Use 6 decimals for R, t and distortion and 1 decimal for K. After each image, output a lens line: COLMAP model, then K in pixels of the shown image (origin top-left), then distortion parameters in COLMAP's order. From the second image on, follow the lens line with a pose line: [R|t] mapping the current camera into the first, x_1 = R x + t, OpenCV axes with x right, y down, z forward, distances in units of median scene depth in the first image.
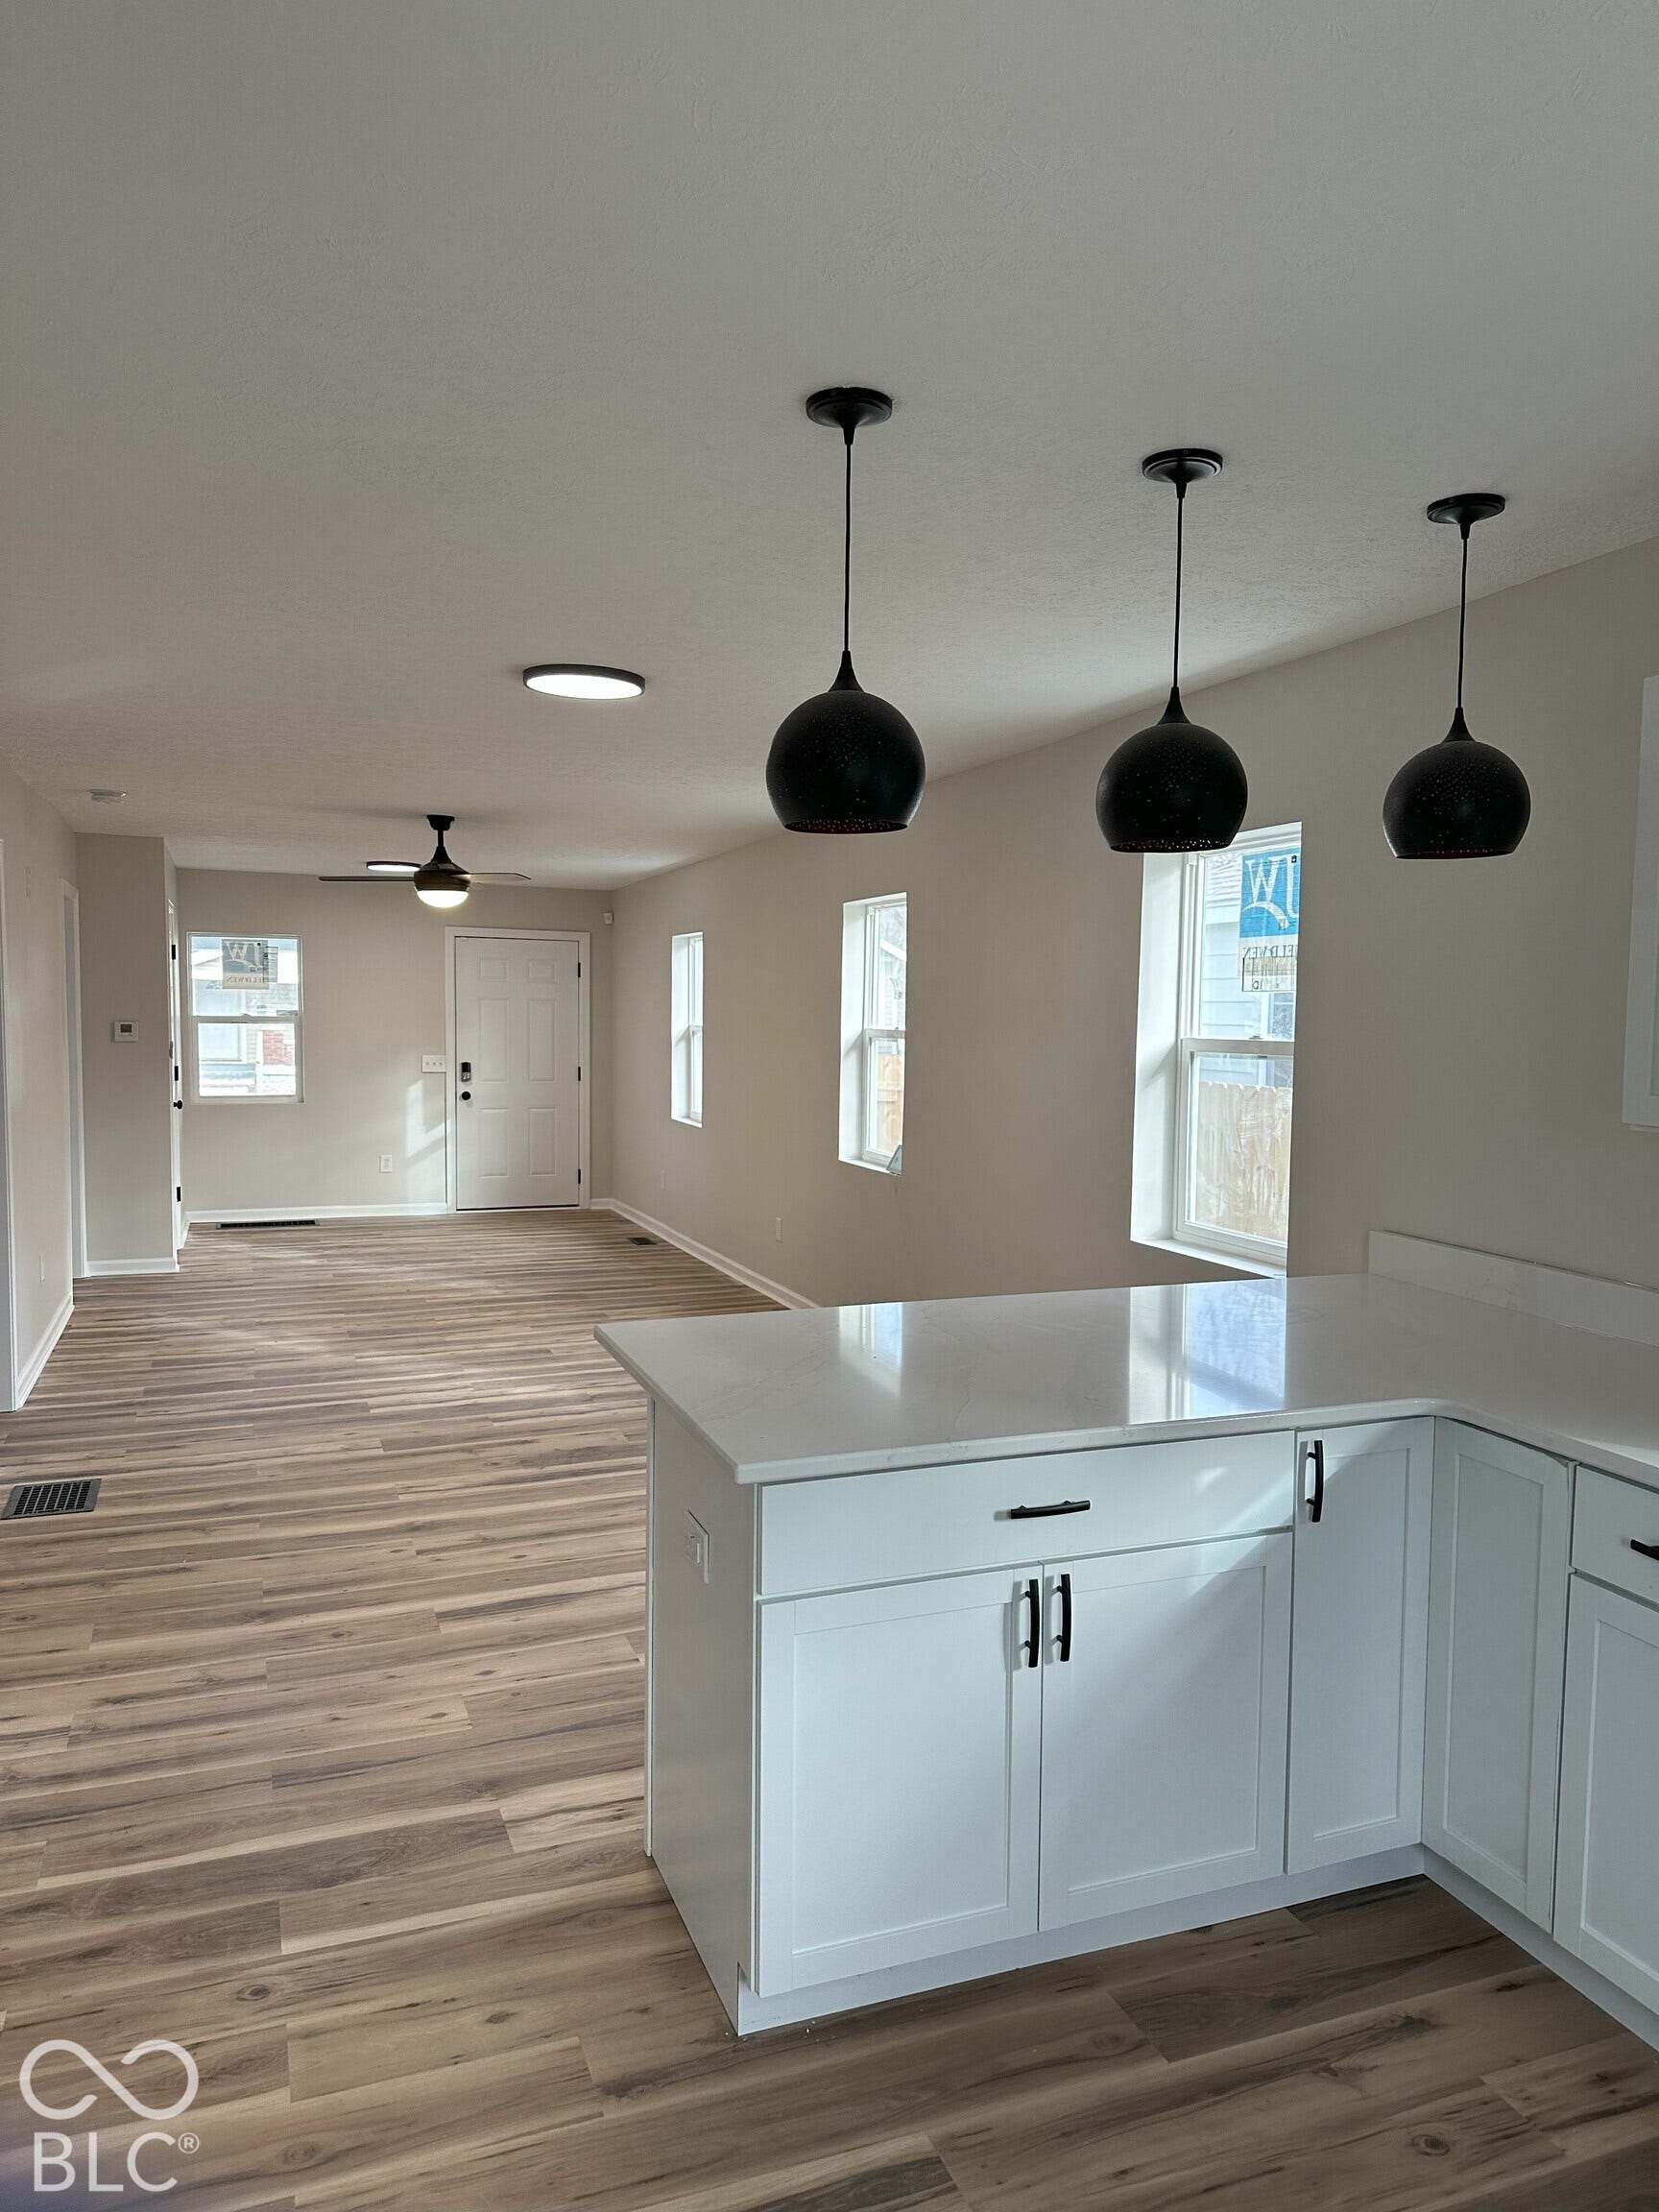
lens RADIAL K [[1547.6, 0, 835.6], [0, 1547.6, 1111.9], [0, 0, 1]] dist [0.036893, -0.042638]
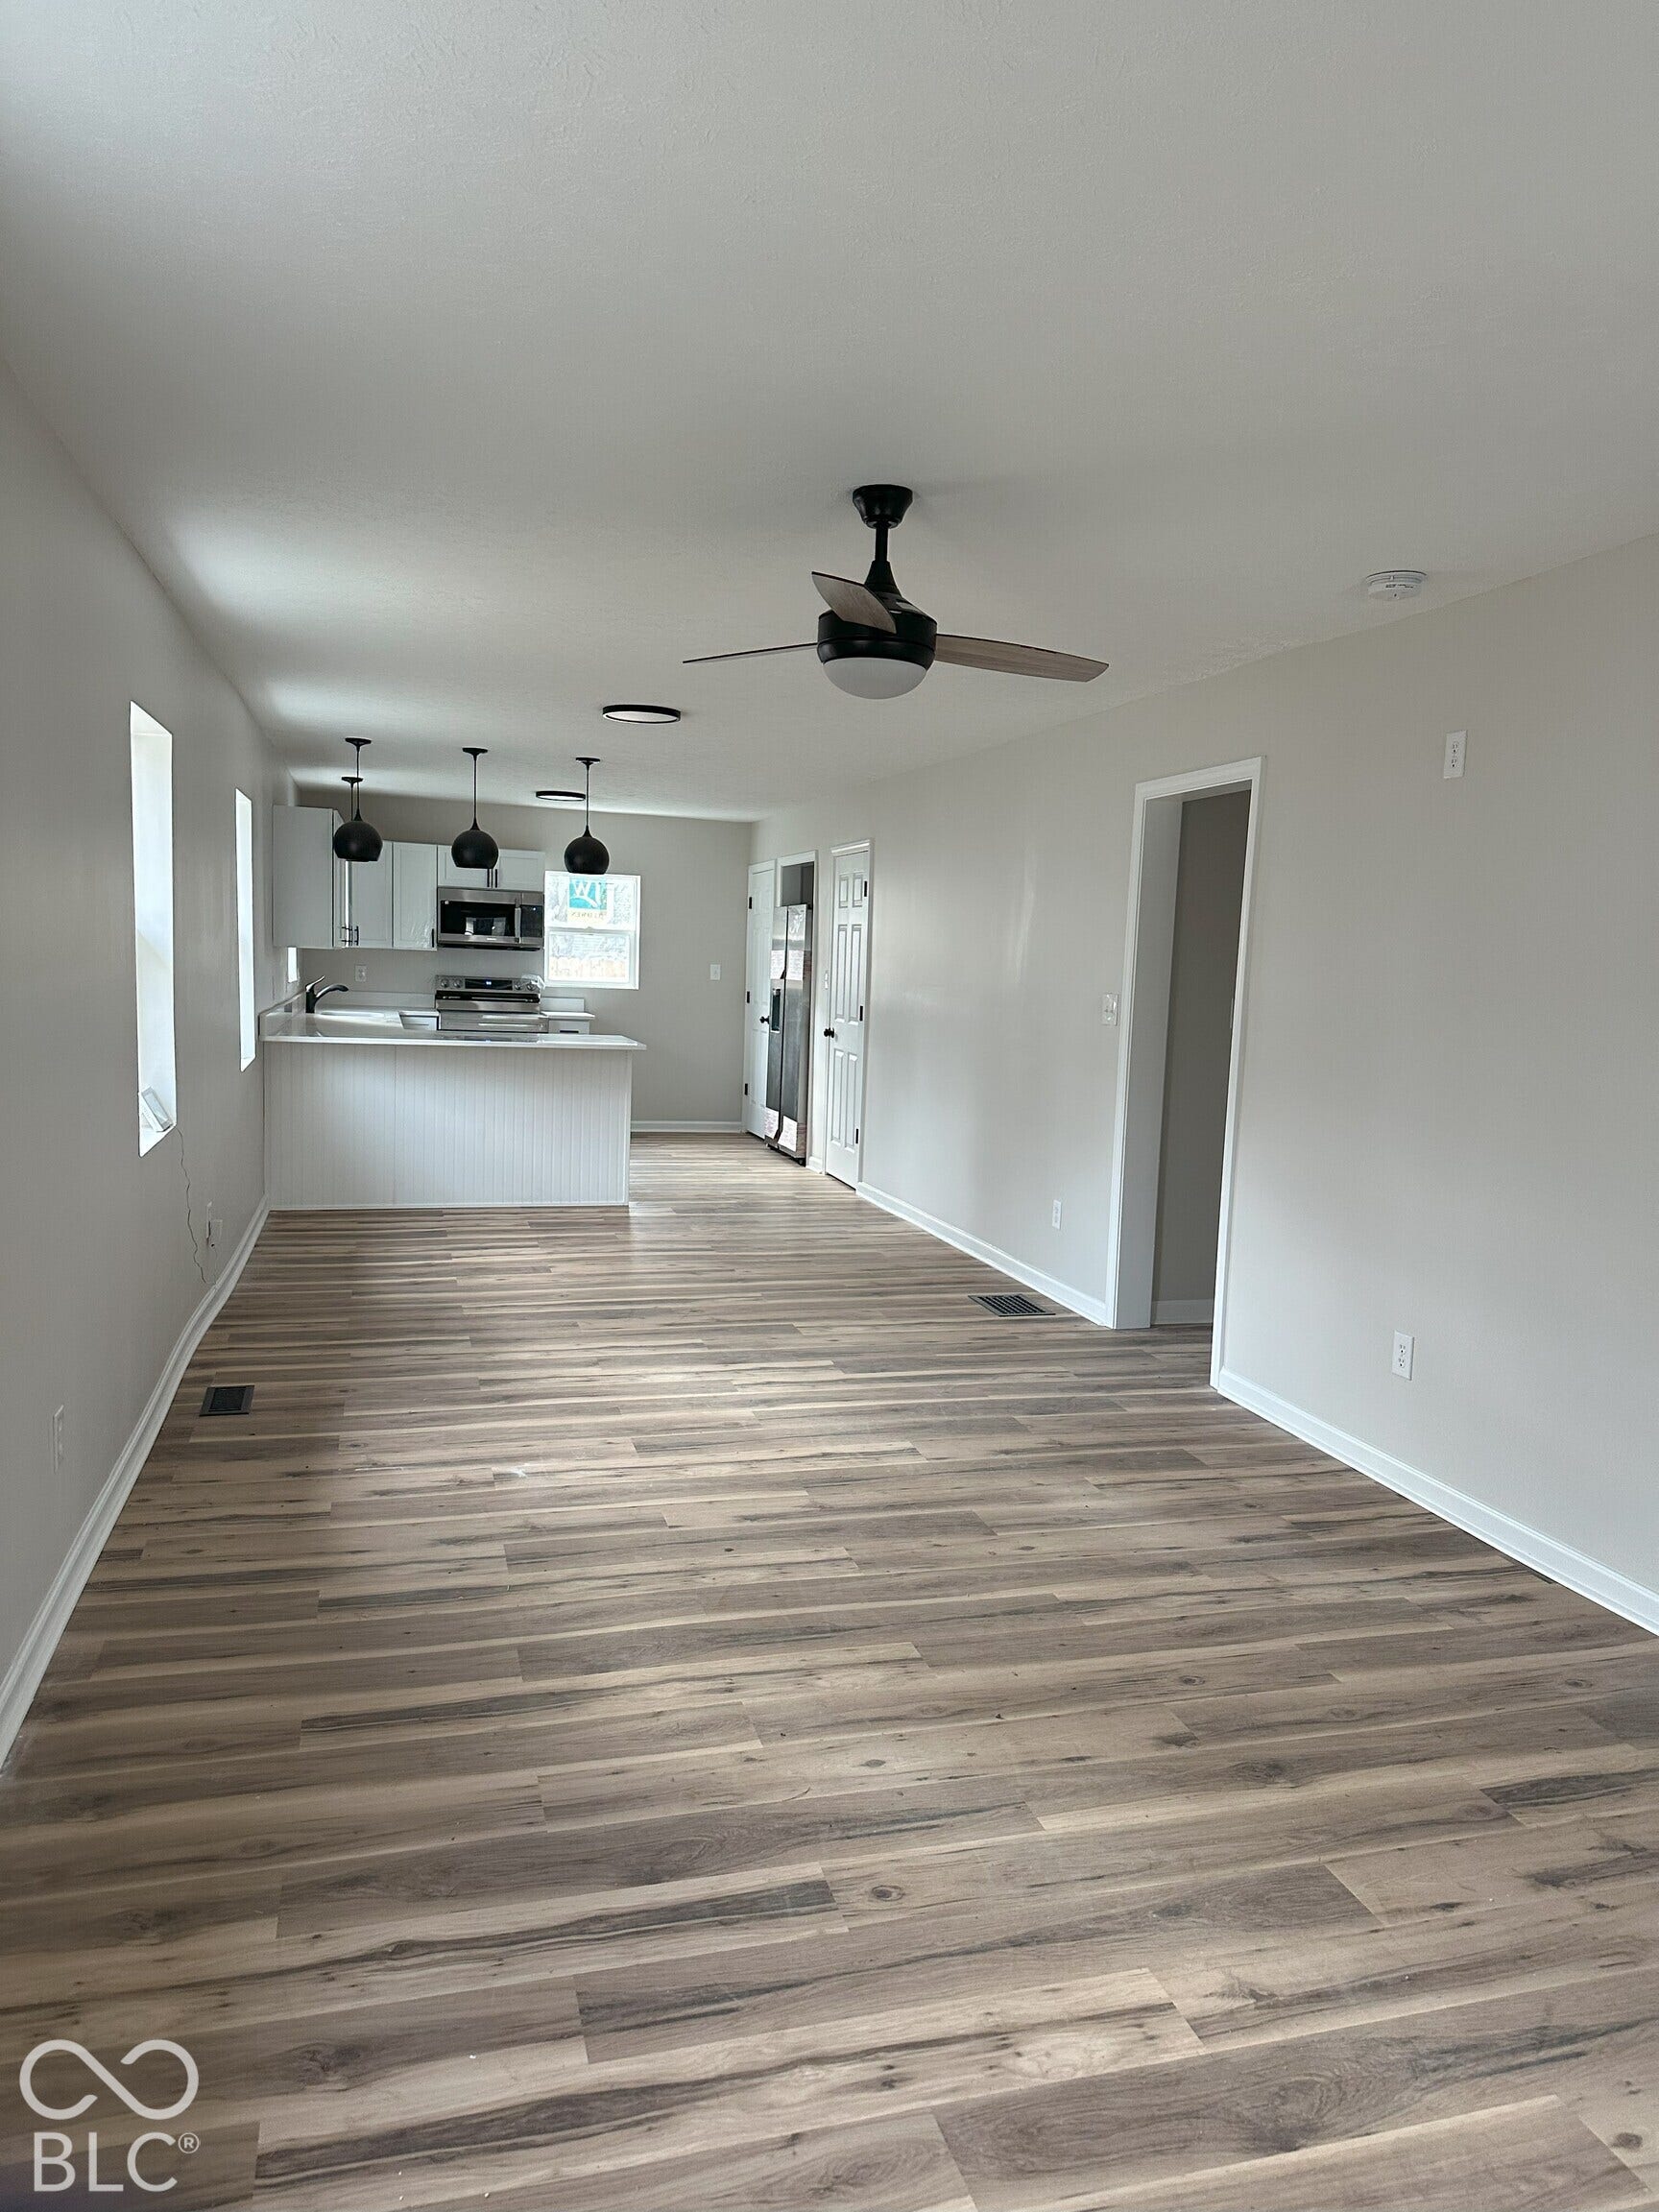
lens RADIAL K [[1547.6, 0, 838.5], [0, 1547.6, 1091.6], [0, 0, 1]] dist [0.036893, -0.042638]
pose [[-0.995434, -0.055427, 0.077716, -0.553131], [-0.042538, 0.986416, 0.158661, -0.177977], [-0.085455, 0.154631, -0.984270, 2.862184]]
